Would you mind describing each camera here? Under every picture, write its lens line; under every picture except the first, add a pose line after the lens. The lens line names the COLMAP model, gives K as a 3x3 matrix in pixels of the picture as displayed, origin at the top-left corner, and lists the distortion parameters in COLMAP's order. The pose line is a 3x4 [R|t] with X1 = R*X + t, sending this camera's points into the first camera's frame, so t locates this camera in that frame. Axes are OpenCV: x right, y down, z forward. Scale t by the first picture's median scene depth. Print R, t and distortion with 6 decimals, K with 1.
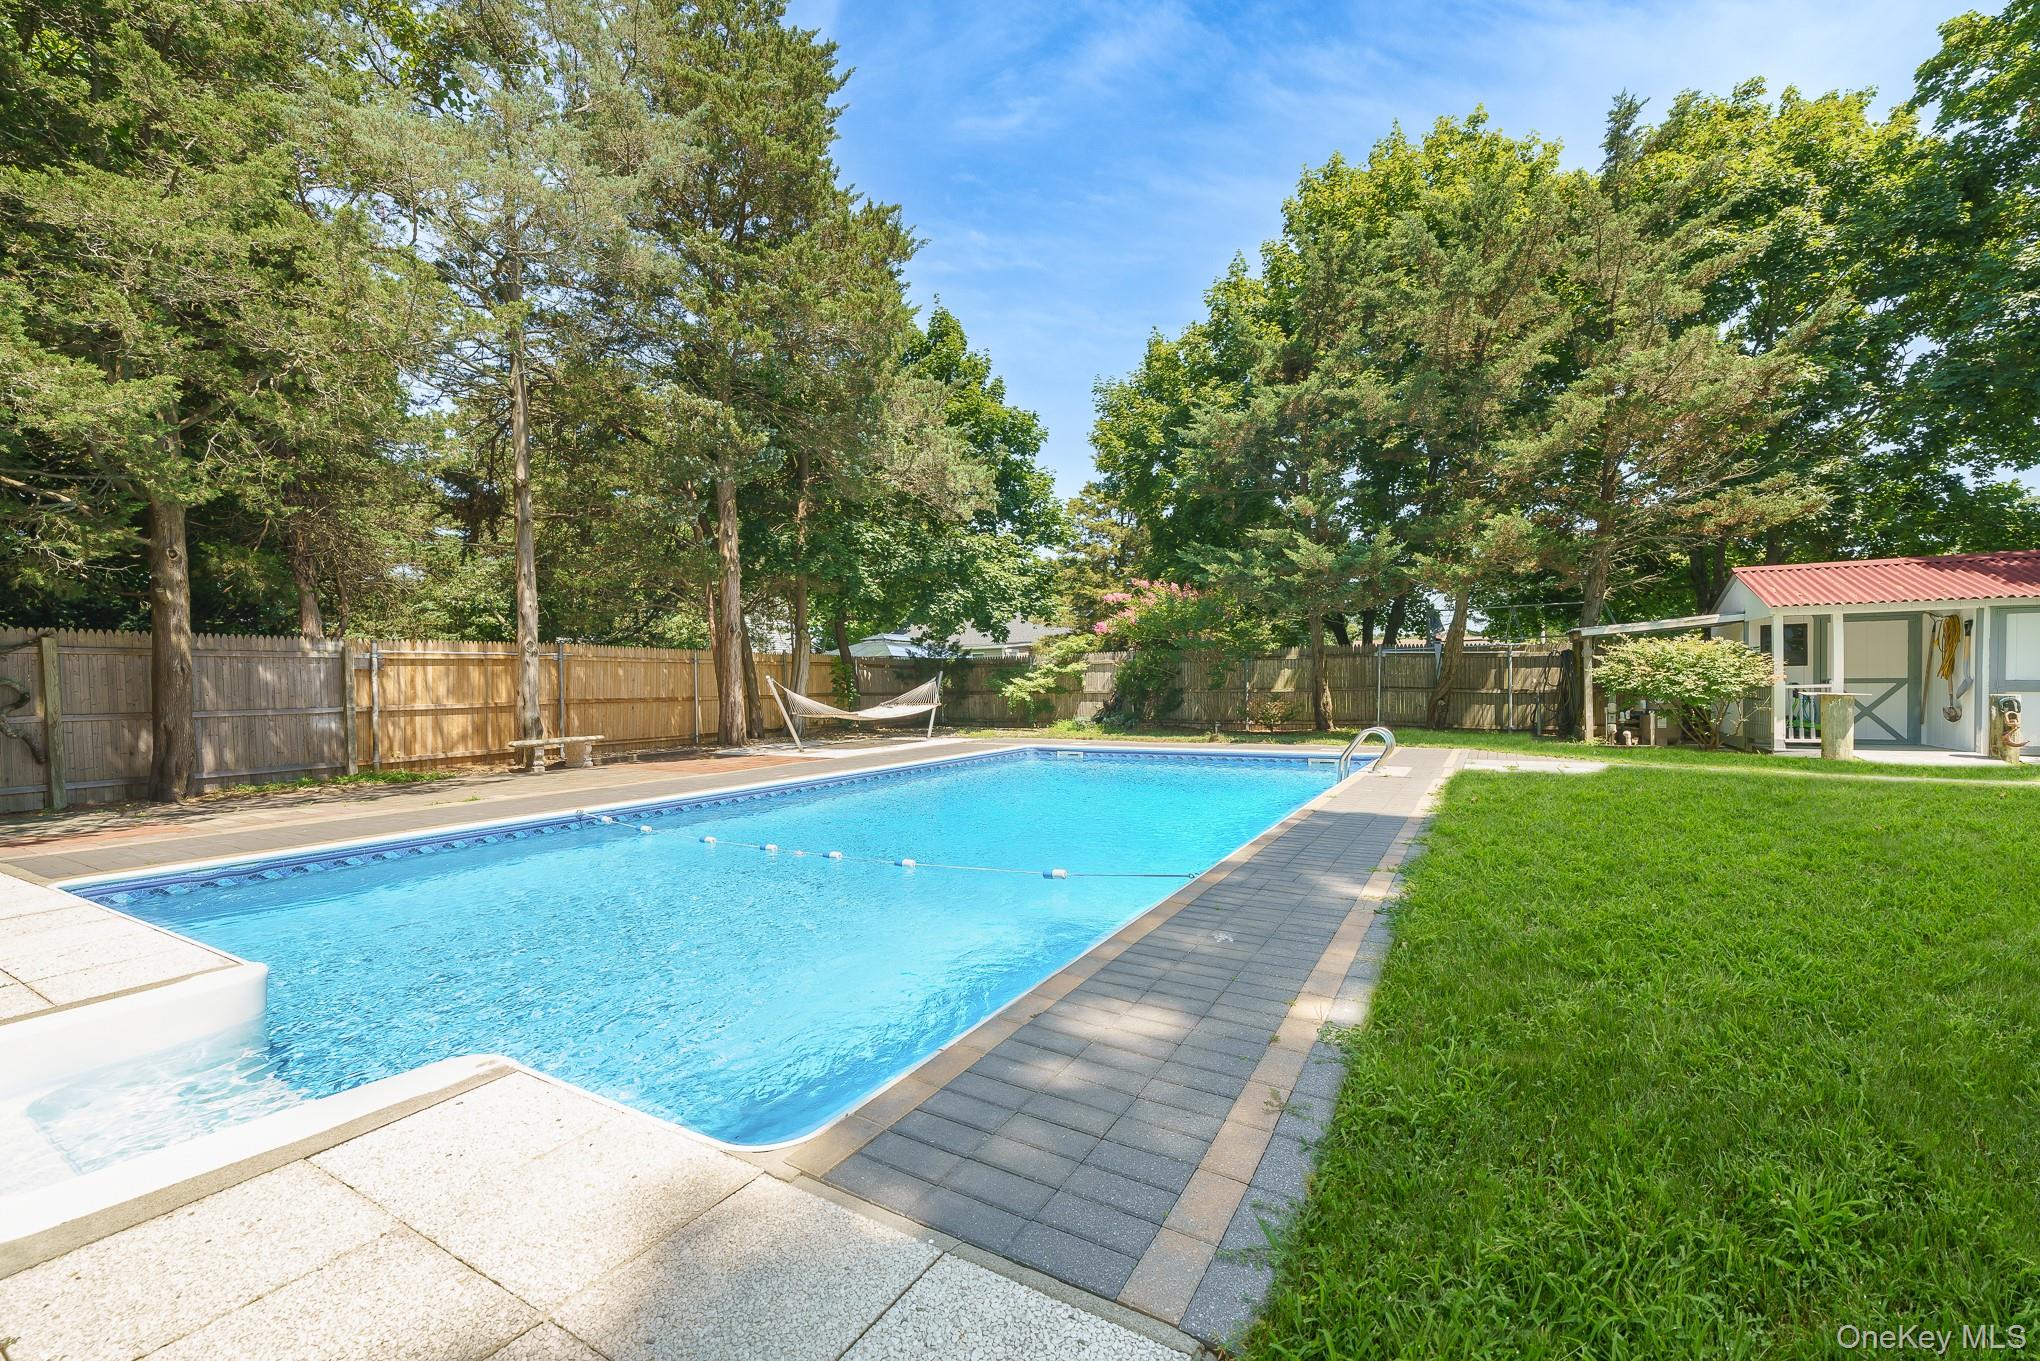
lens RADIAL K [[822.2, 0, 1020.0], [0, 822.2, 680.5], [0, 0, 1]] dist [0.000164, 0.000023]
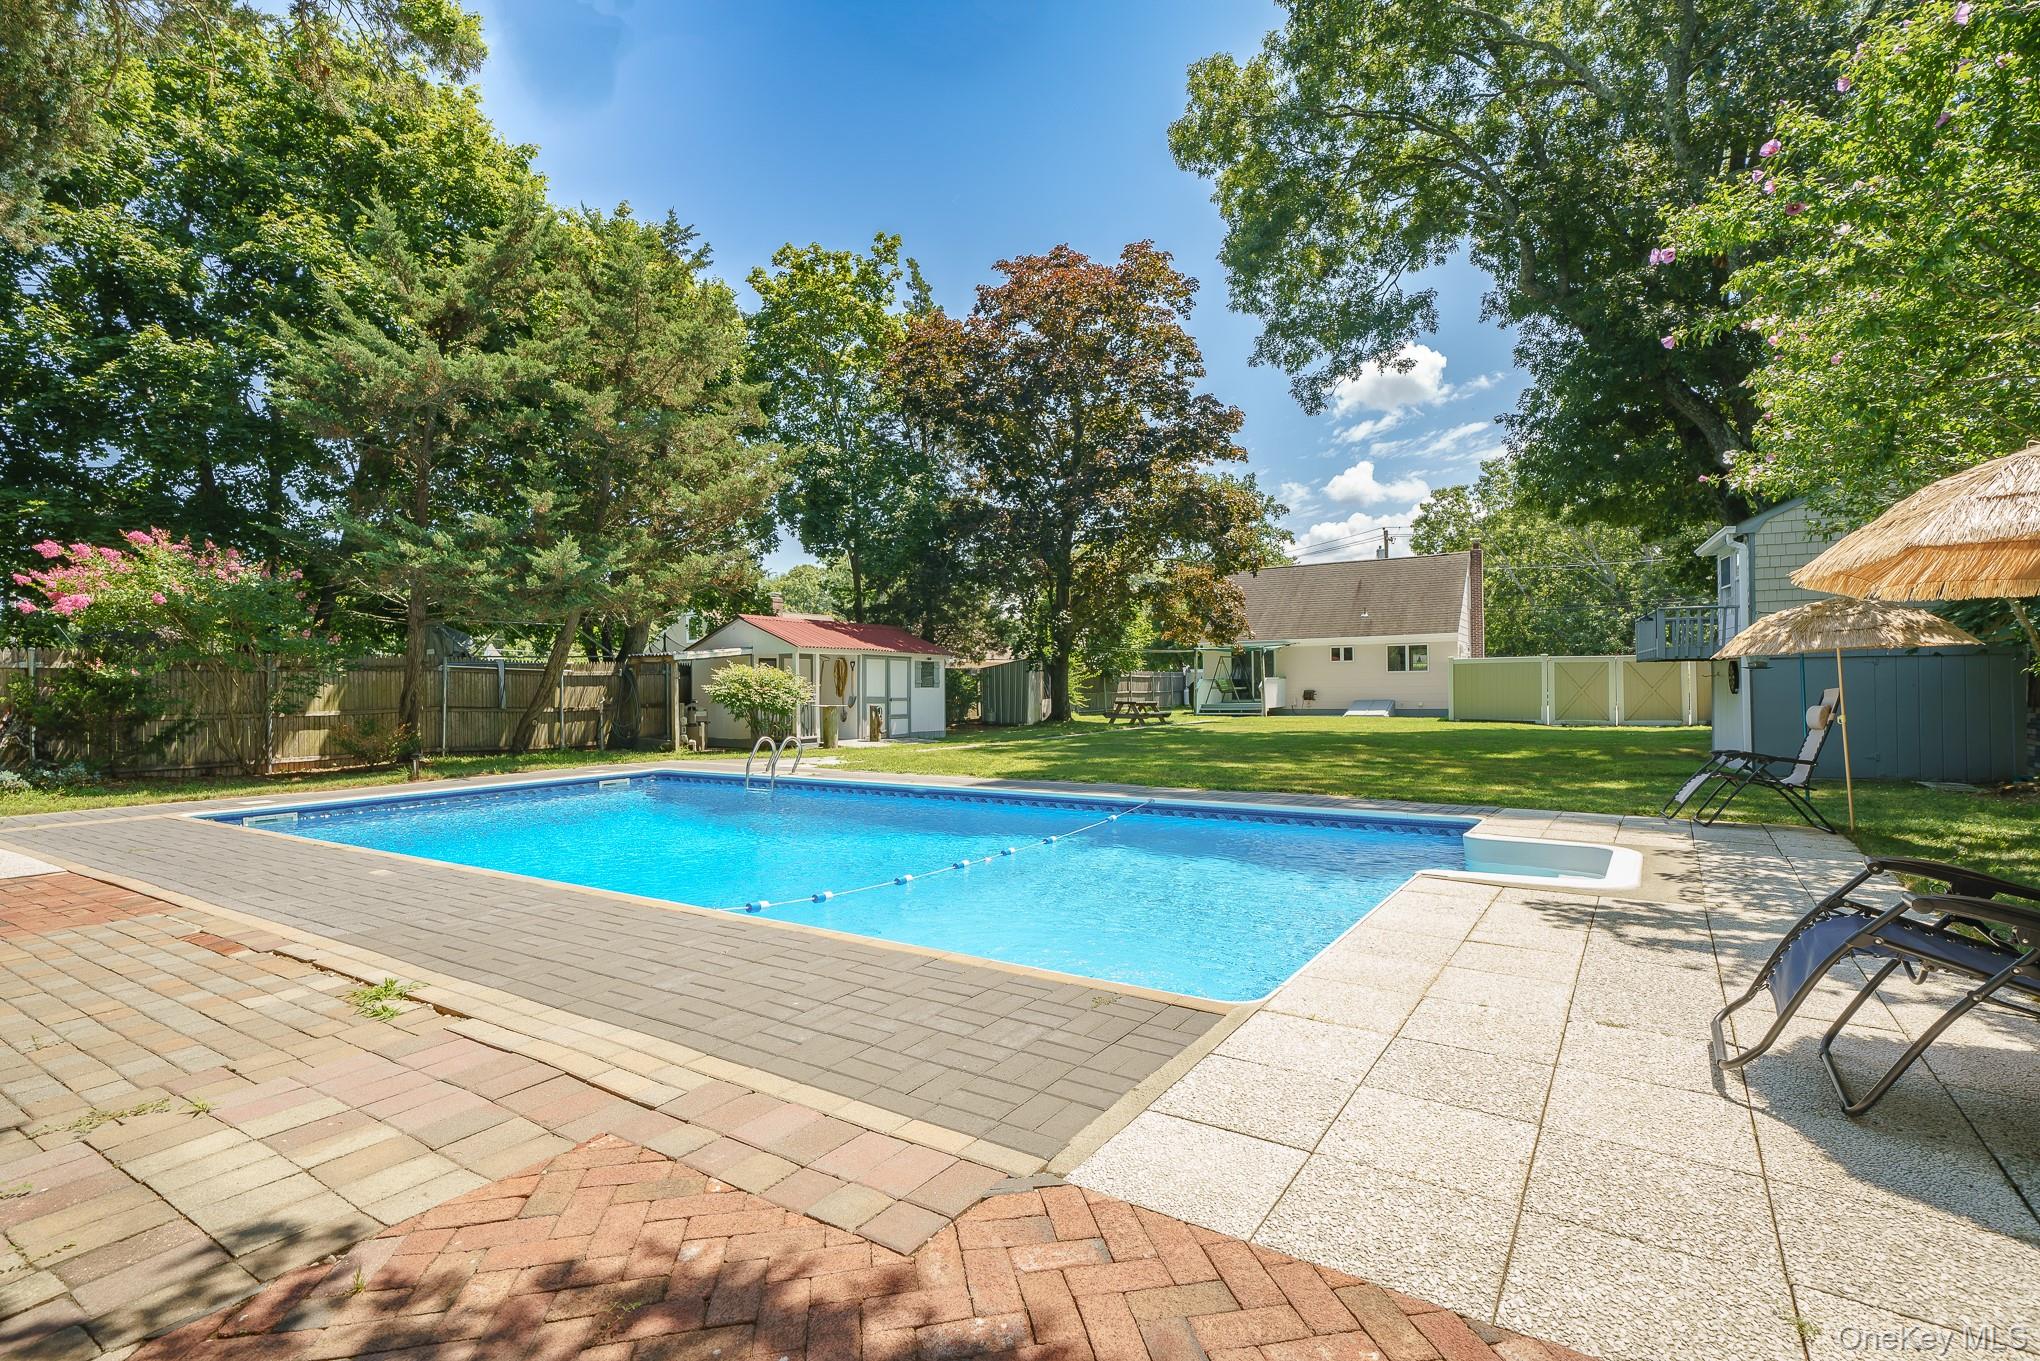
lens RADIAL K [[946.5, 0, 1020.0], [0, 946.5, 680.5], [0, 0, 1]] dist [0.015436, -0.000029]
pose [[0.053648, 0.019285, 0.998374, -0.590596], [0.009692, 0.999756, -0.019833, 0.006677], [-0.998513, 0.010740, 0.053448, 0.408333]]
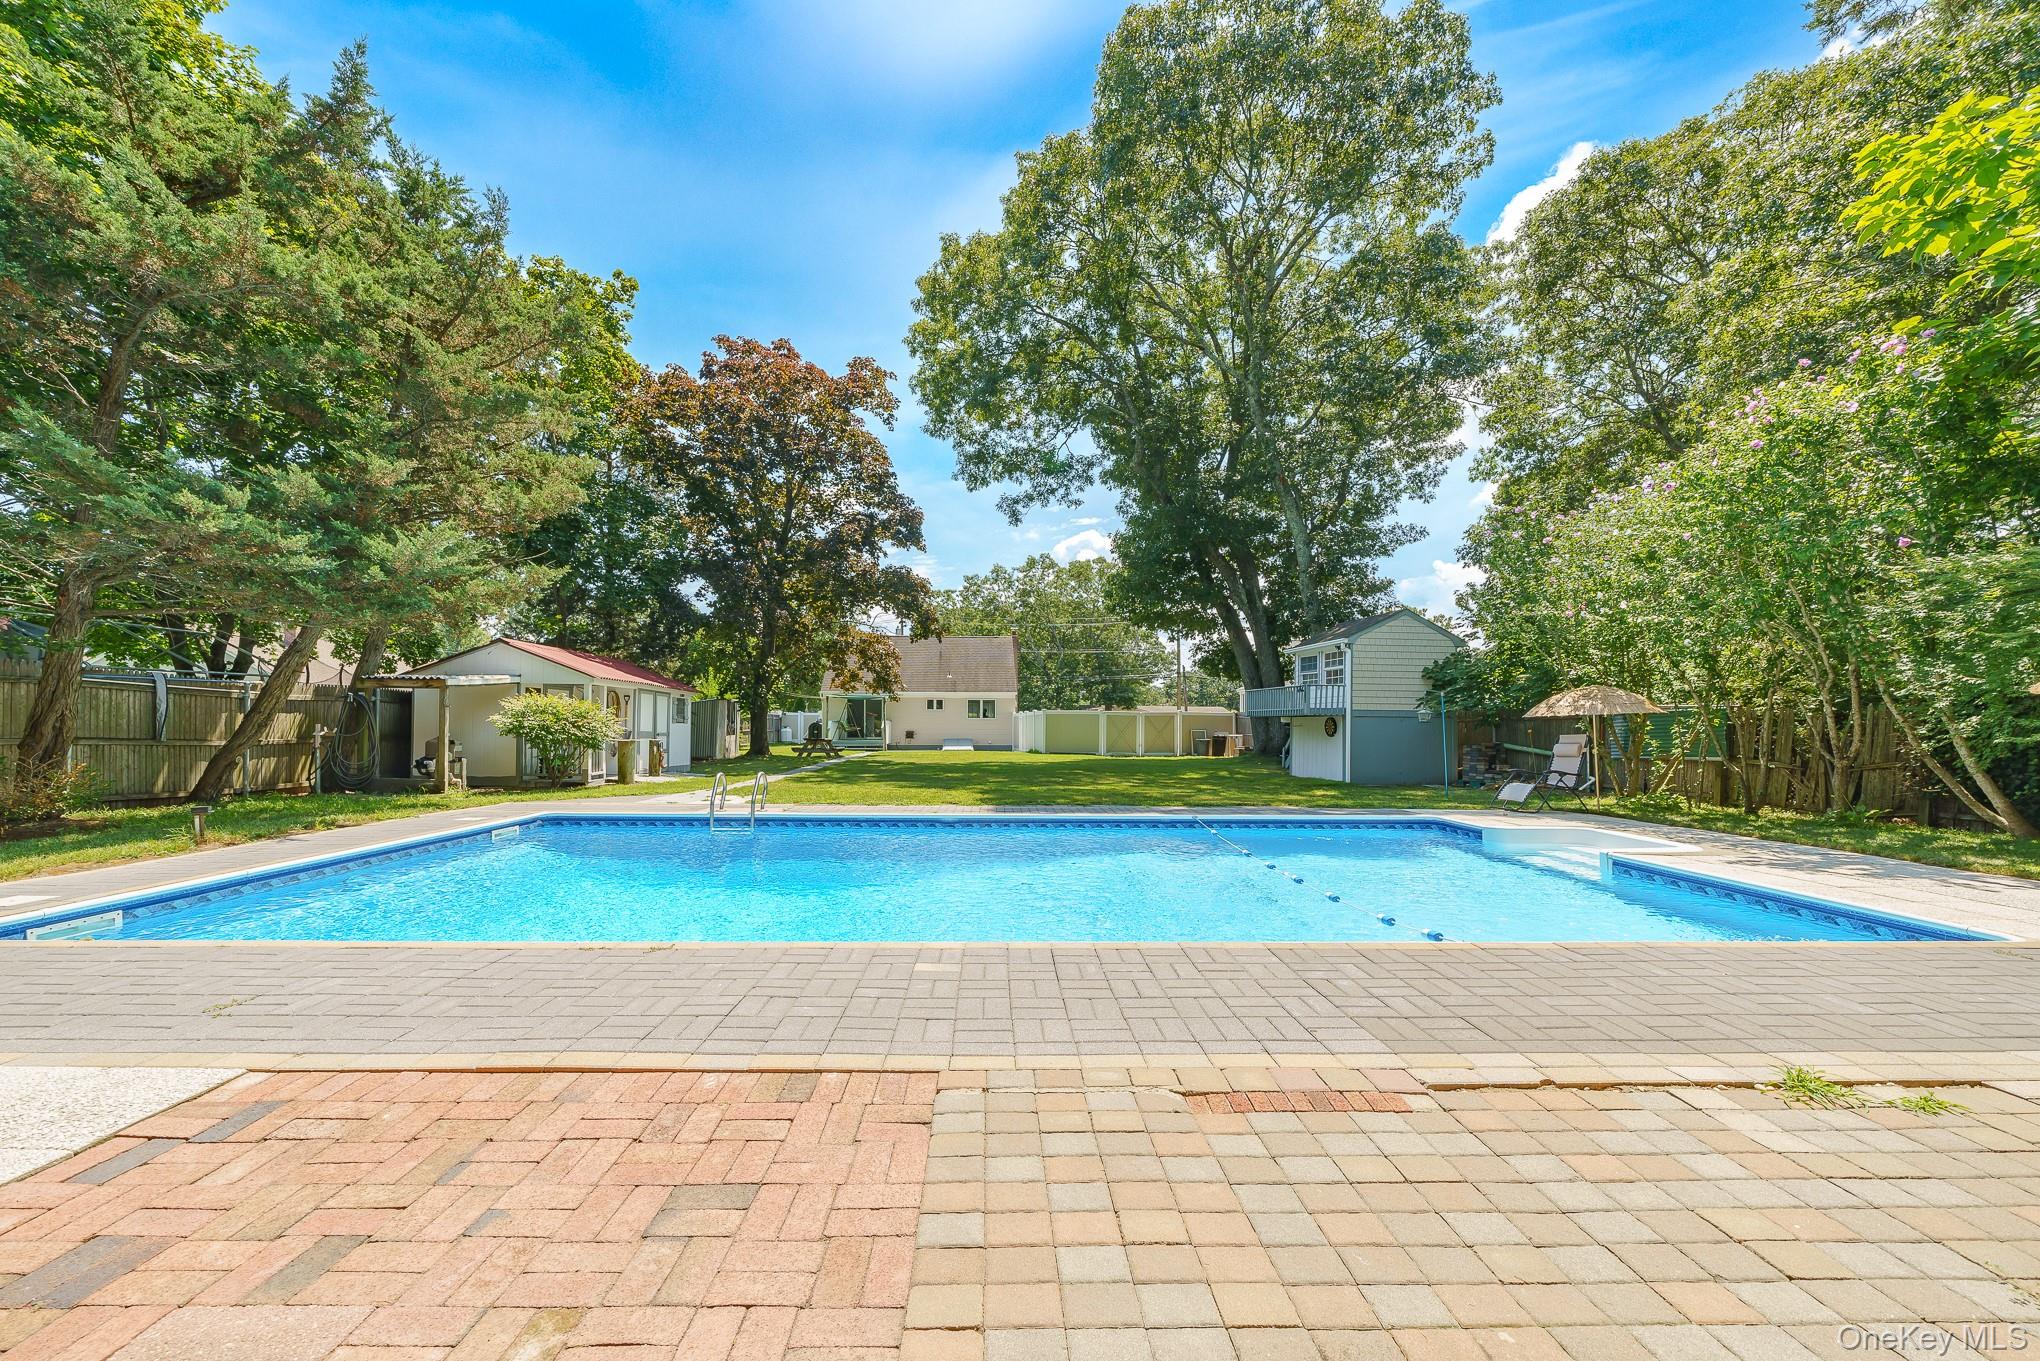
lens RADIAL K [[726.5, 0, 1018.2], [0, 726.5, 723.8], [0, 0, 1]] dist [-0.001633, -0.000208]
pose [[-0.520389, 0.013809, 0.853818, -0.398866], [-0.000524, 0.999864, -0.016490, 0.007013], [-0.853929, -0.009028, -0.520311, 0.802845]]
